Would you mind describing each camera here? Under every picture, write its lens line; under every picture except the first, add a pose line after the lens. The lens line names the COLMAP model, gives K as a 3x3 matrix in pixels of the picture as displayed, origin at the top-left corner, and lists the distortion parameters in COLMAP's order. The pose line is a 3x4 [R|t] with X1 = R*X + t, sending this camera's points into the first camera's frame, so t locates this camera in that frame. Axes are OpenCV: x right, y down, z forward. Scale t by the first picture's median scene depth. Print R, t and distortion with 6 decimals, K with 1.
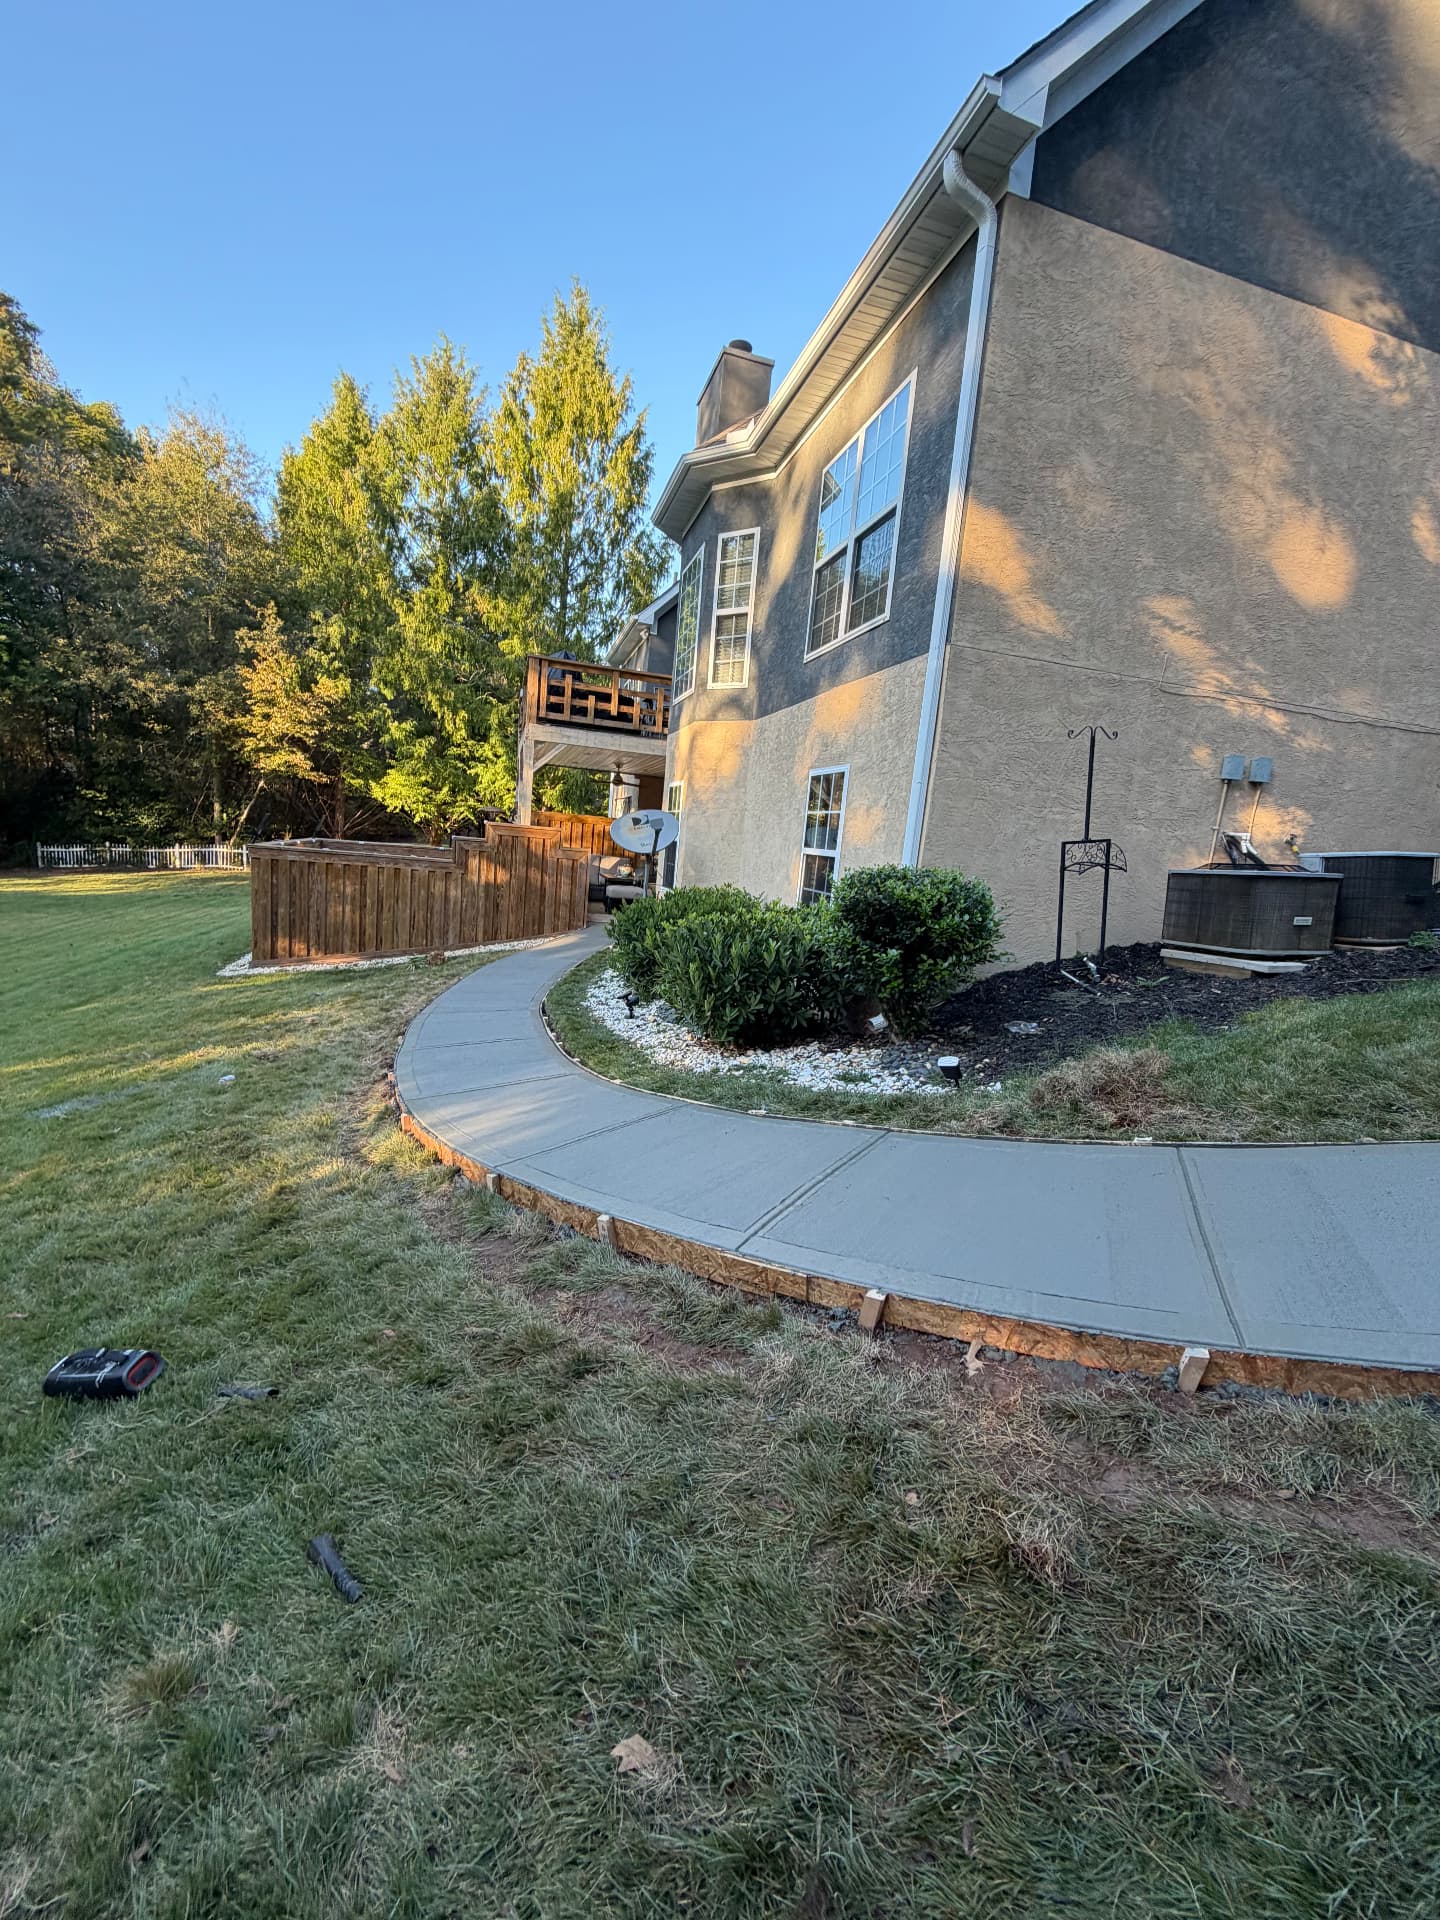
lens RADIAL K [[770.9, 0, 720.7], [0, 770.9, 959.7], [0, 0, 1]] dist [0.002980, 0.000468]
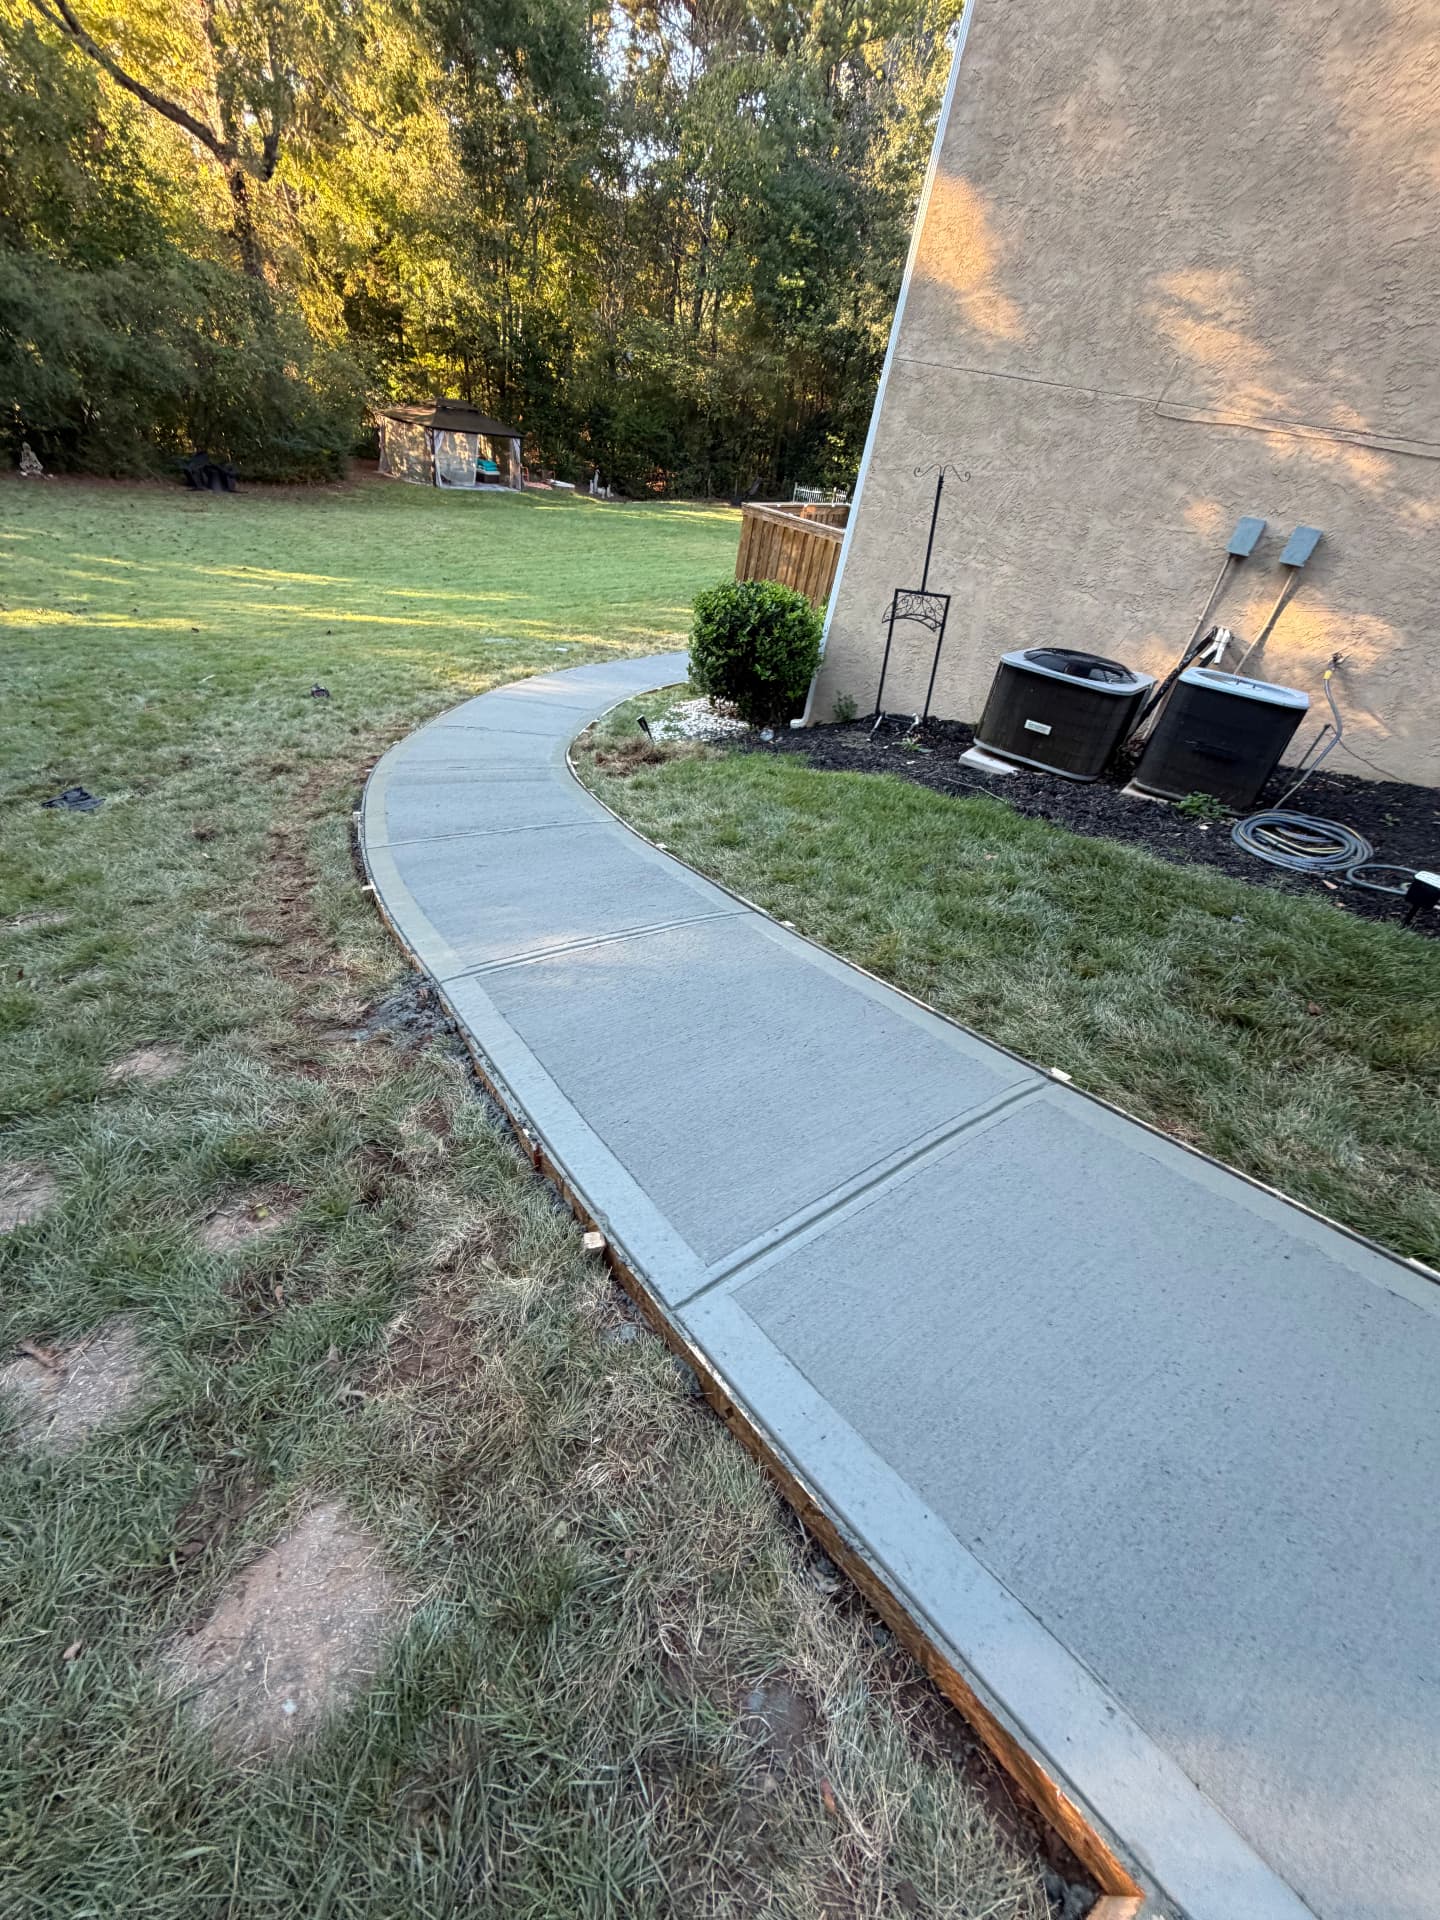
lens RADIAL K [[770.9, 0, 717.4], [0, 770.9, 963.4], [0, 0, 1]] dist [0.002980, 0.000468]
pose [[0.593636, 0.494434, -0.634926, 1.112818], [-0.224863, 0.859478, 0.459058, -0.128888], [0.772679, -0.129742, 0.621397, 0.080852]]
